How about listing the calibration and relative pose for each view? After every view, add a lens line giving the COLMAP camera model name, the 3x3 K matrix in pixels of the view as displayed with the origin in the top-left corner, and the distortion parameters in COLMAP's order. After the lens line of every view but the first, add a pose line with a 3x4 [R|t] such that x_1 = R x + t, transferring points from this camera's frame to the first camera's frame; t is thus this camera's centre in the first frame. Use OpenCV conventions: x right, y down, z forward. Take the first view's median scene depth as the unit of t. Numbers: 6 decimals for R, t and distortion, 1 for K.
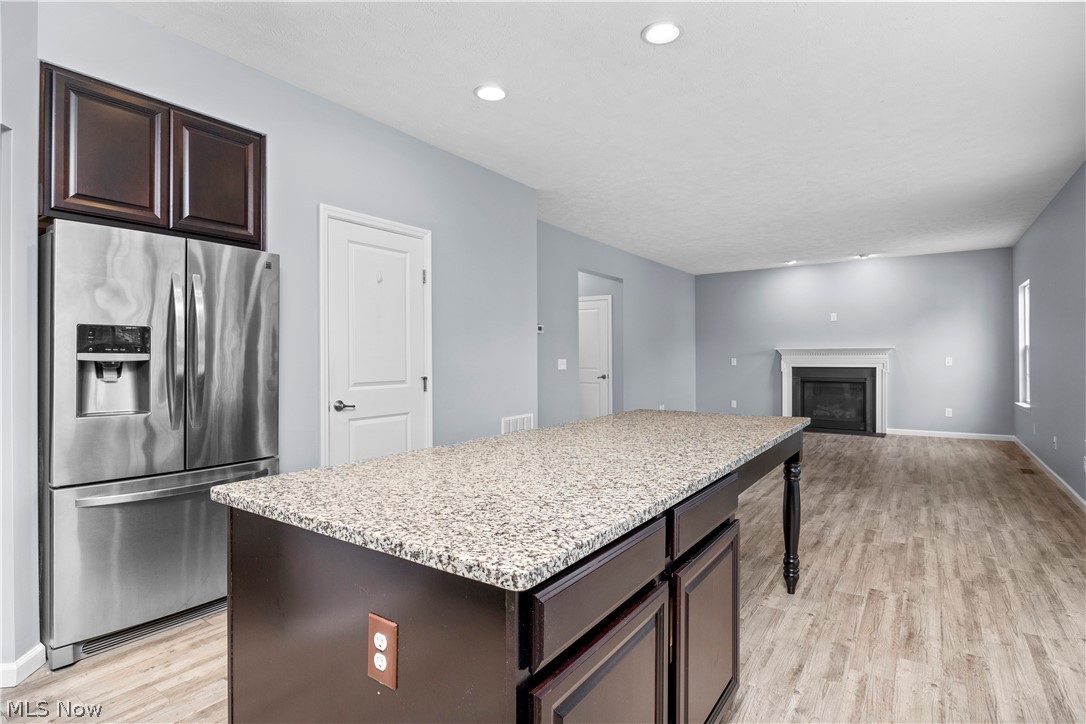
lens RADIAL K [[565.1, 0, 544.1], [0, 565.1, 357.3], [0, 0, 1]] dist [-0.000004, -0.000998]
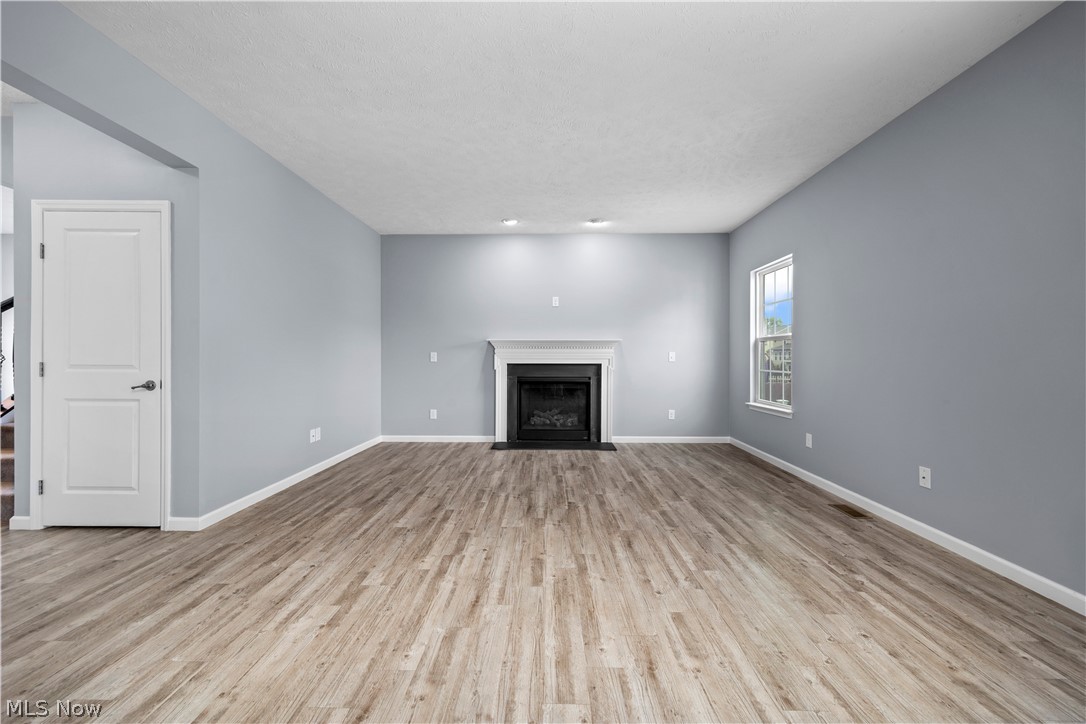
lens RADIAL K [[439.6, 0, 542.7], [0, 439.6, 359.3], [0, 0, 1]] dist [0.006976, -0.000620]
pose [[0.838400, 0.004981, 0.545033, 0.168649], [-0.005435, 0.999985, -0.000779, 0.012743], [-0.545029, -0.002309, 0.838414, 0.523501]]
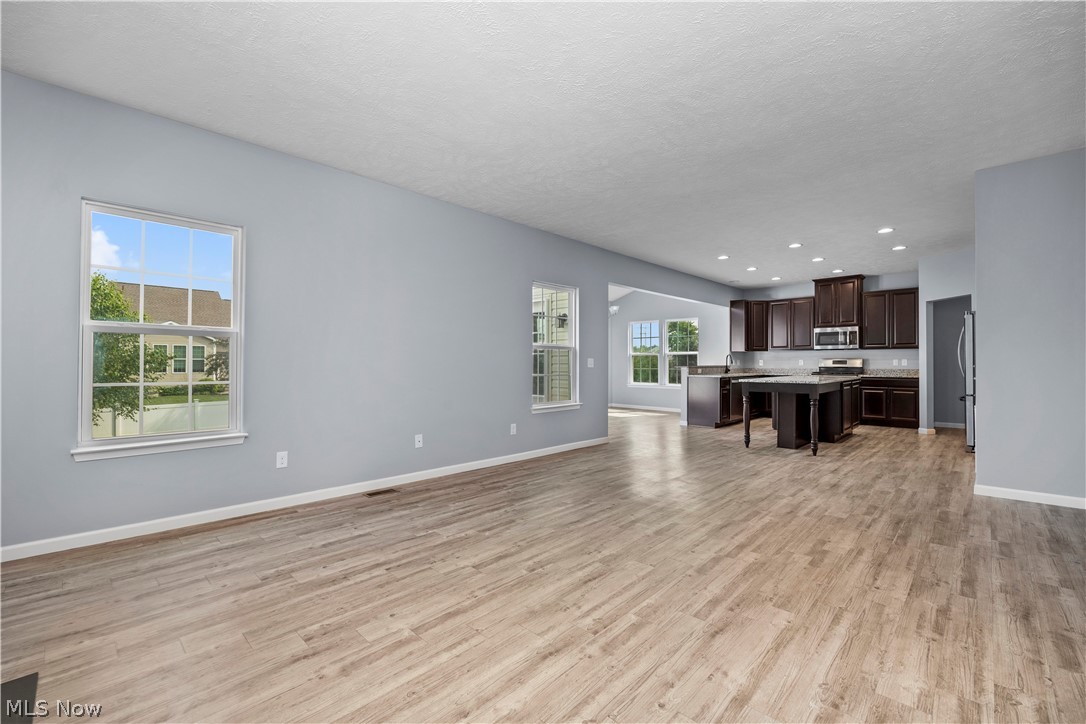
lens RADIAL K [[456.3, 0, 546.0], [0, 456.3, 357.8], [0, 0, 1]] dist [-0.010836, 0.000218]
pose [[-0.984981, 0.007484, 0.172498, 0.345888], [0.005697, 0.999925, -0.010851, 0.007421], [-0.172567, -0.009705, -0.984950, 1.134519]]
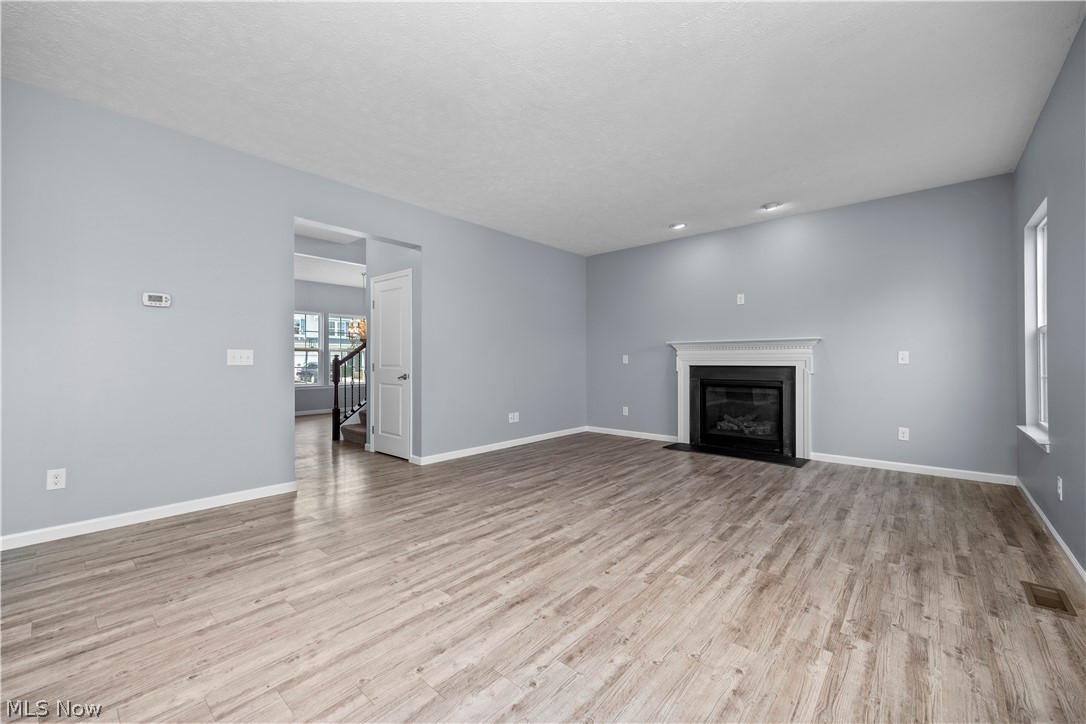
lens RADIAL K [[439.6, 0, 541.3], [0, 439.6, 358.1], [0, 0, 1]] dist [0.006976, -0.000620]
pose [[0.991427, 0.002286, -0.130643, 0.353142], [-0.003026, 0.999980, -0.005470, 0.012137], [0.130628, 0.005818, 0.991414, 0.419322]]
